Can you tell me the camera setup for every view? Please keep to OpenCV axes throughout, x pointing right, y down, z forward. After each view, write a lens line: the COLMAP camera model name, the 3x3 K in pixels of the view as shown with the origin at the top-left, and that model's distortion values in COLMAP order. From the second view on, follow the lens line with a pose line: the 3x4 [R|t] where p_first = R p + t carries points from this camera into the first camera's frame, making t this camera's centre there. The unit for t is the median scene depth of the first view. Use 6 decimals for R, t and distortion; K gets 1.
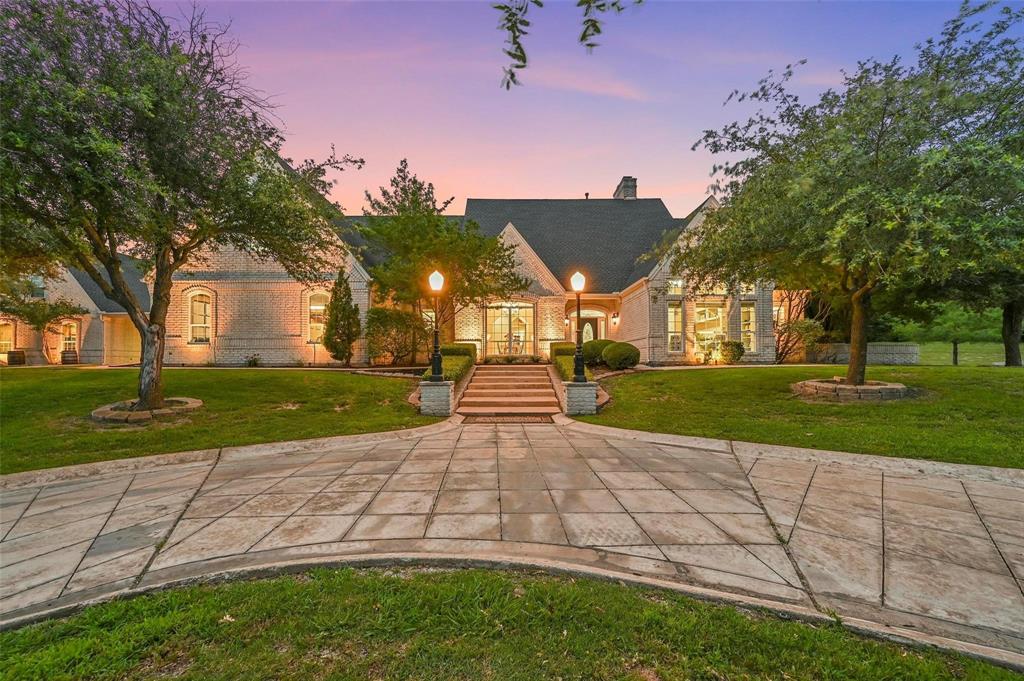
lens RADIAL K [[398.8, 0, 515.5], [0, 398.8, 344.3], [0, 0, 1]] dist [-0.002404, 0.000390]
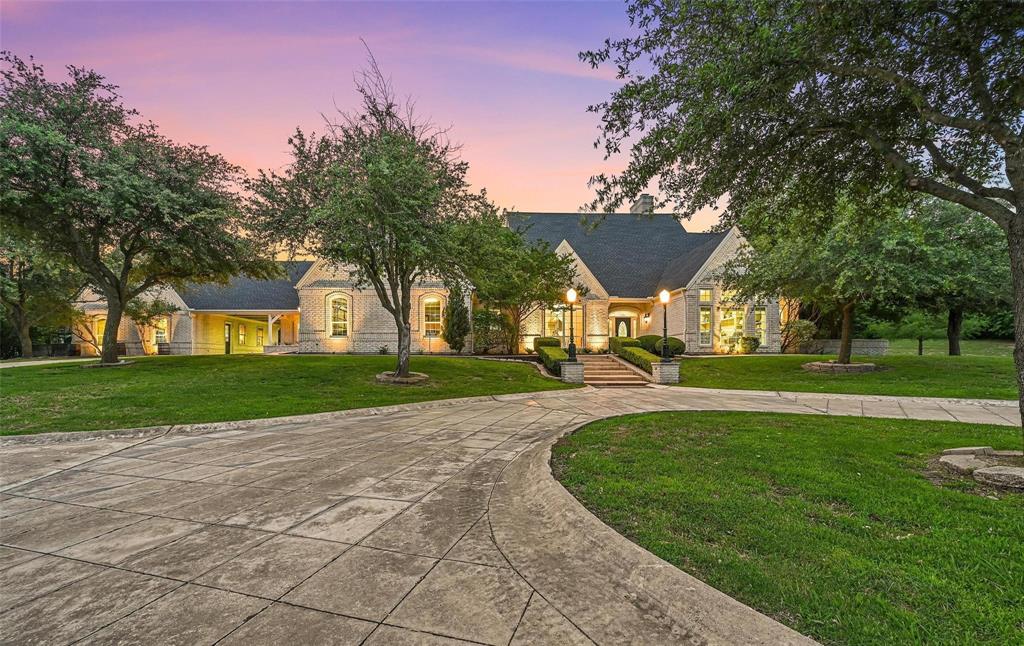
lens RADIAL K [[415.2, 0, 493.6], [0, 415.2, 348.3], [0, 0, 1]] dist [0.000147, 0.000364]
pose [[0.999670, 0.004163, 0.025368, -0.330618], [-0.004644, 0.999810, 0.018932, 0.007828], [-0.025284, -0.019043, 0.999499, -0.348867]]
